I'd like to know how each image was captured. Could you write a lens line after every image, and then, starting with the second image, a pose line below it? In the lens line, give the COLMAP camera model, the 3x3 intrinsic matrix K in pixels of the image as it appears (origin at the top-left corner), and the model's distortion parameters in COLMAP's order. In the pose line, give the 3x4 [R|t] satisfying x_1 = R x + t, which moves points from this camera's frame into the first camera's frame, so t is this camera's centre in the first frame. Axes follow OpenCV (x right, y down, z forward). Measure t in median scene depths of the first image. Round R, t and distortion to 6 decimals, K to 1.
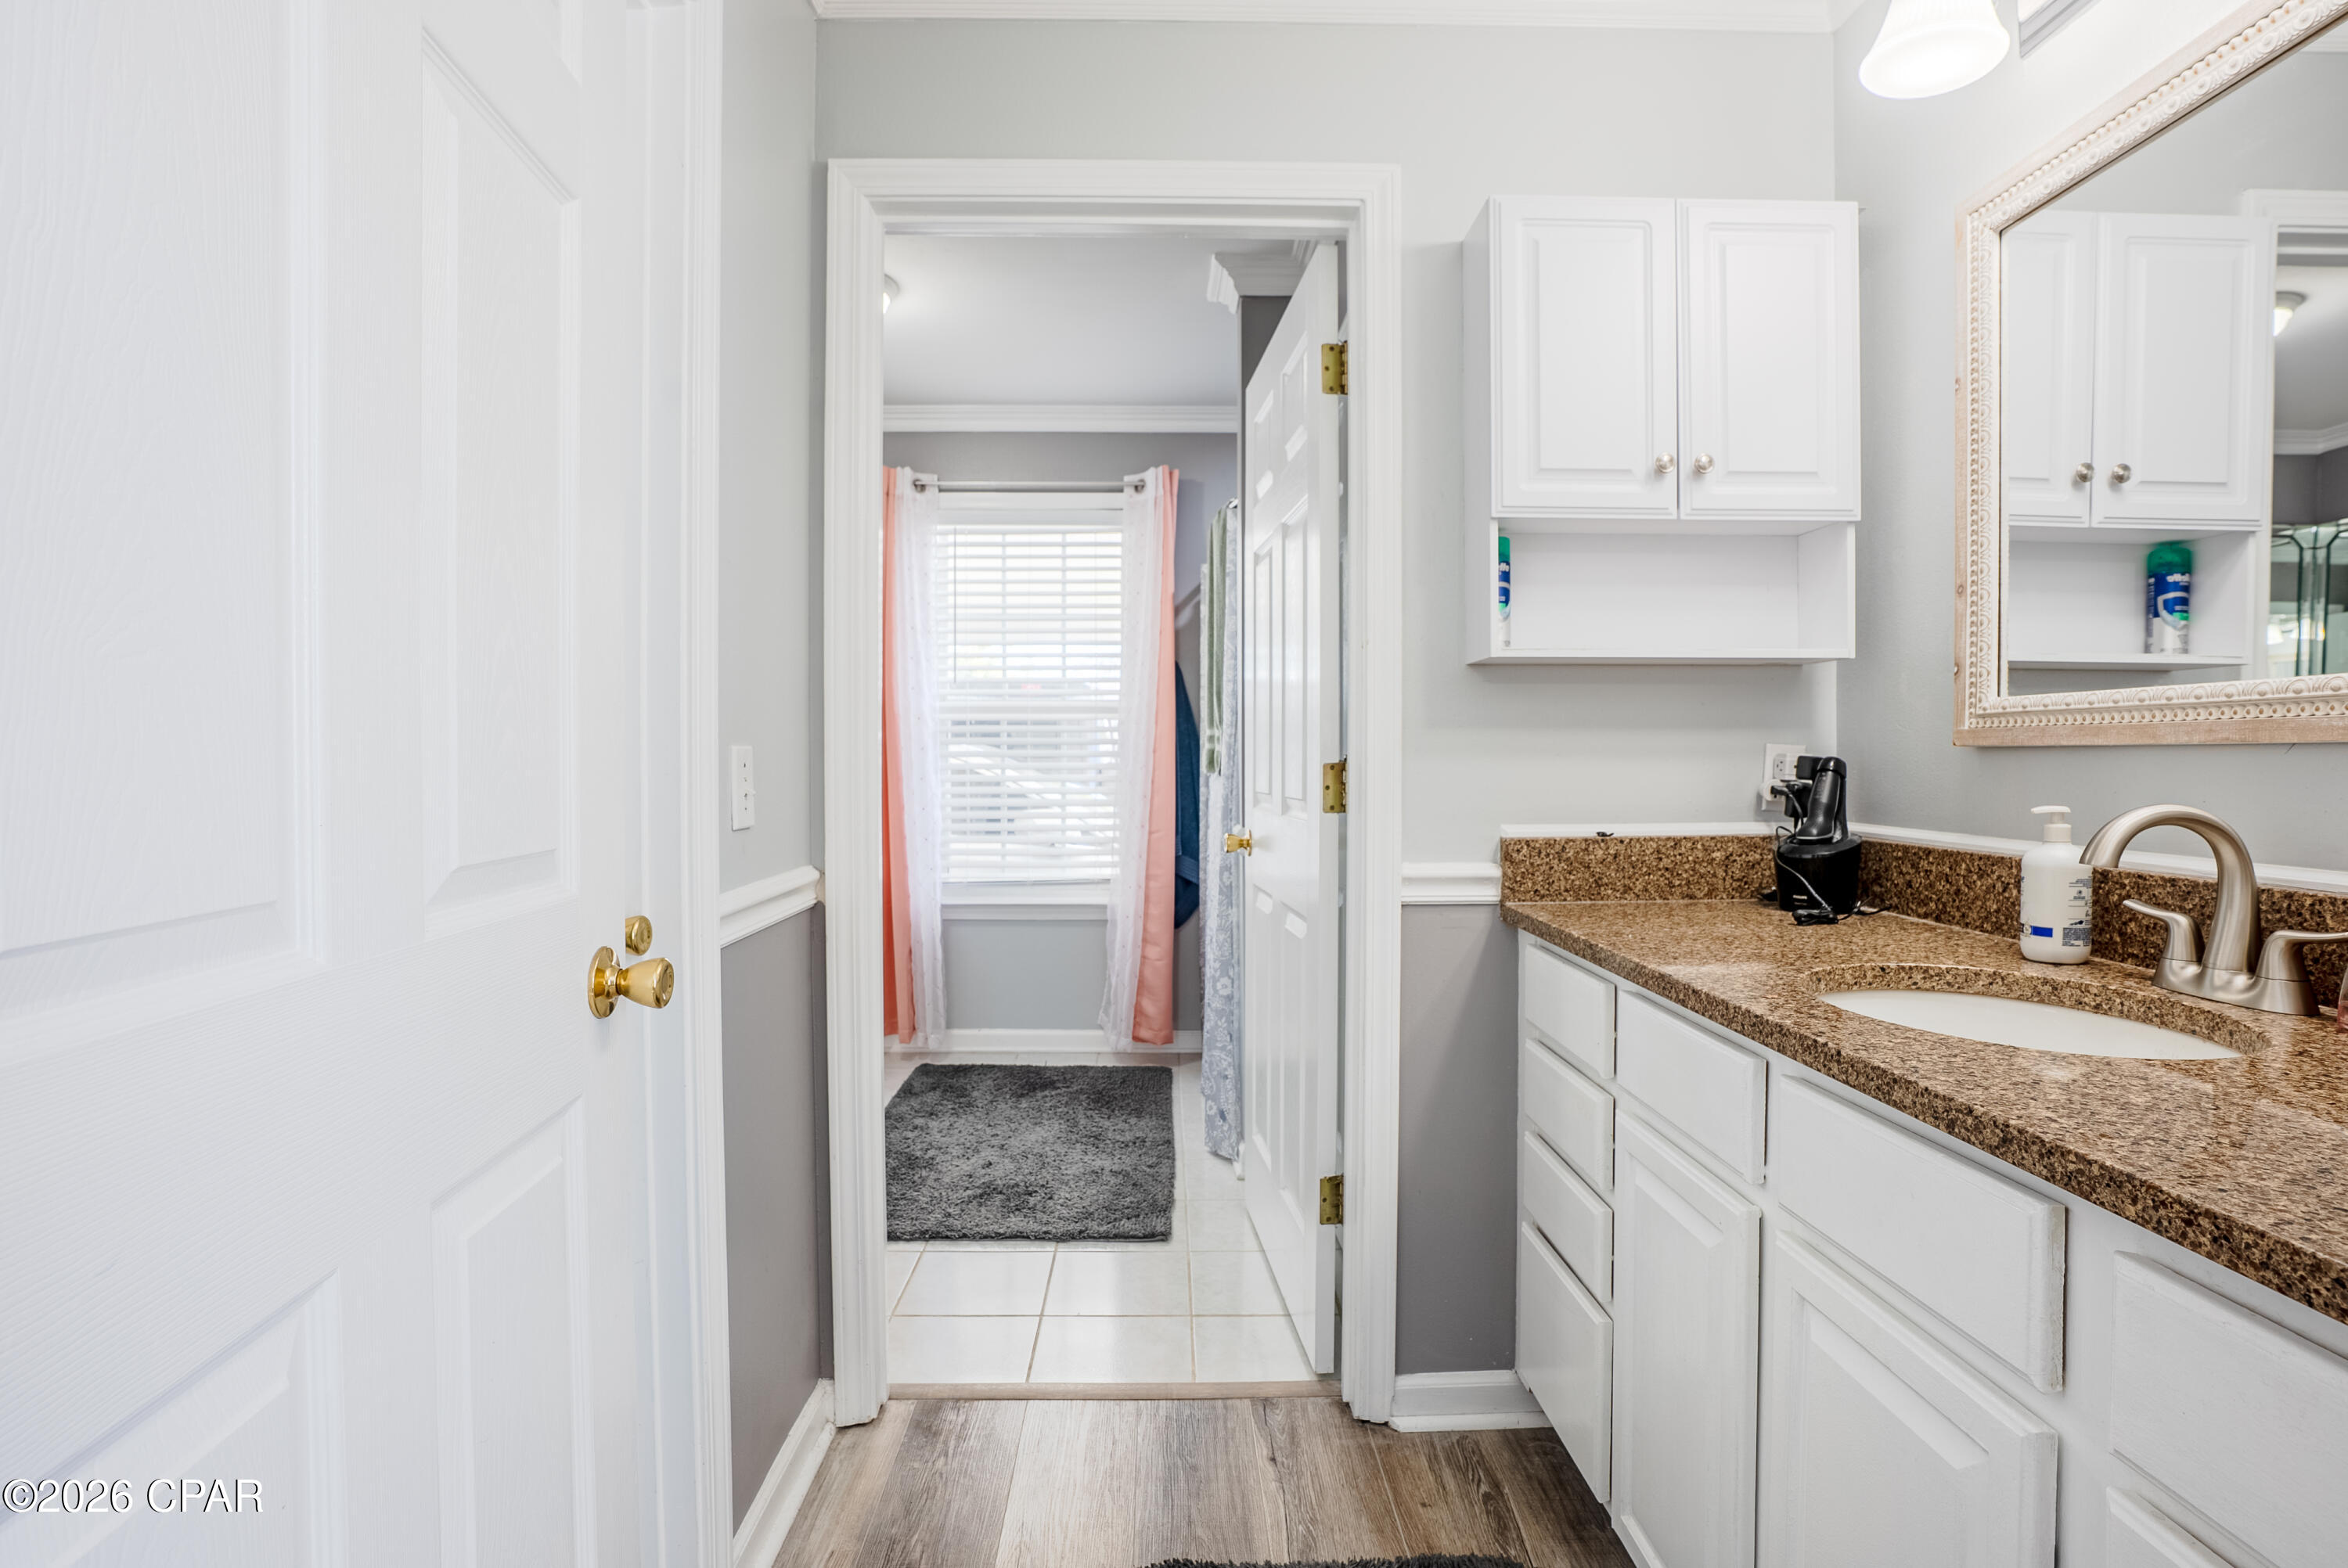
lens RADIAL K [[1181.2, 0, 1174.4], [0, 1181.2, 781.4], [0, 0, 1]] dist [-0.040393, 0.009672]
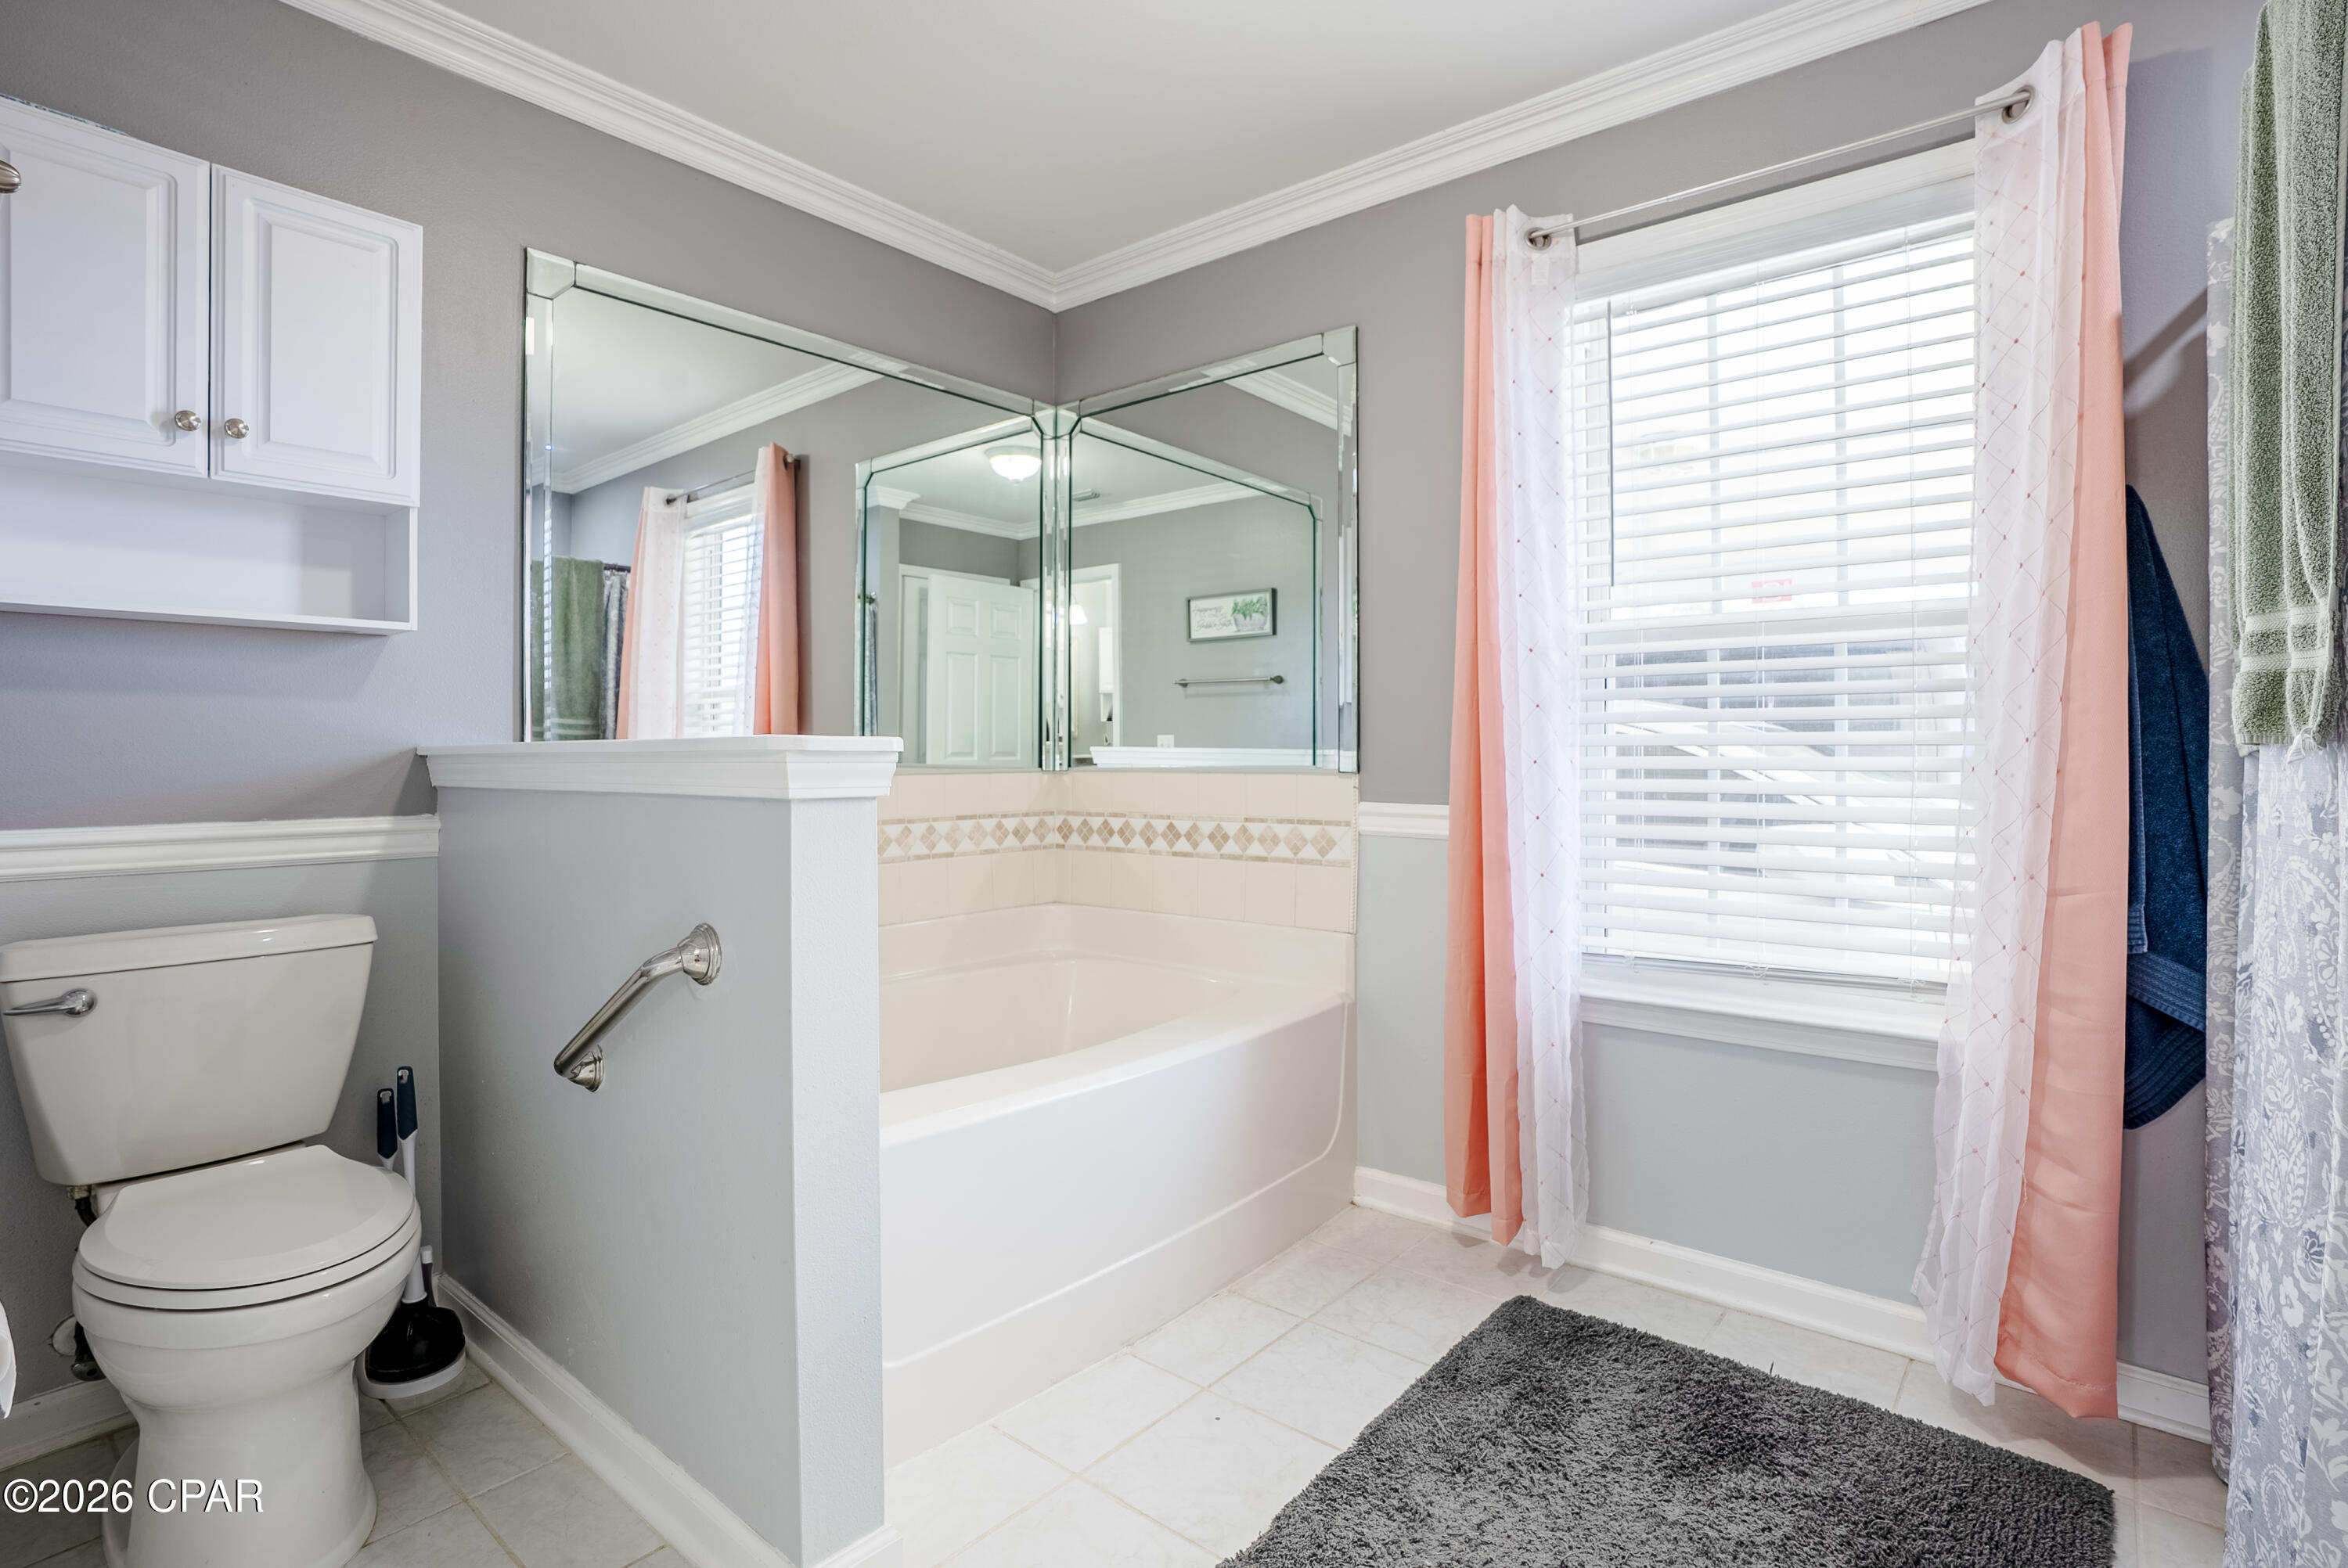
lens RADIAL K [[1181.2, 0, 1144.6], [0, 1181.2, 752.4], [0, 0, 1]] dist [-0.040393, 0.009672]
pose [[0.762341, -0.000743, -0.647176, -0.000670], [-0.010673, 0.999849, -0.013720, 0.002825], [0.647088, 0.017367, 0.762218, 0.466906]]
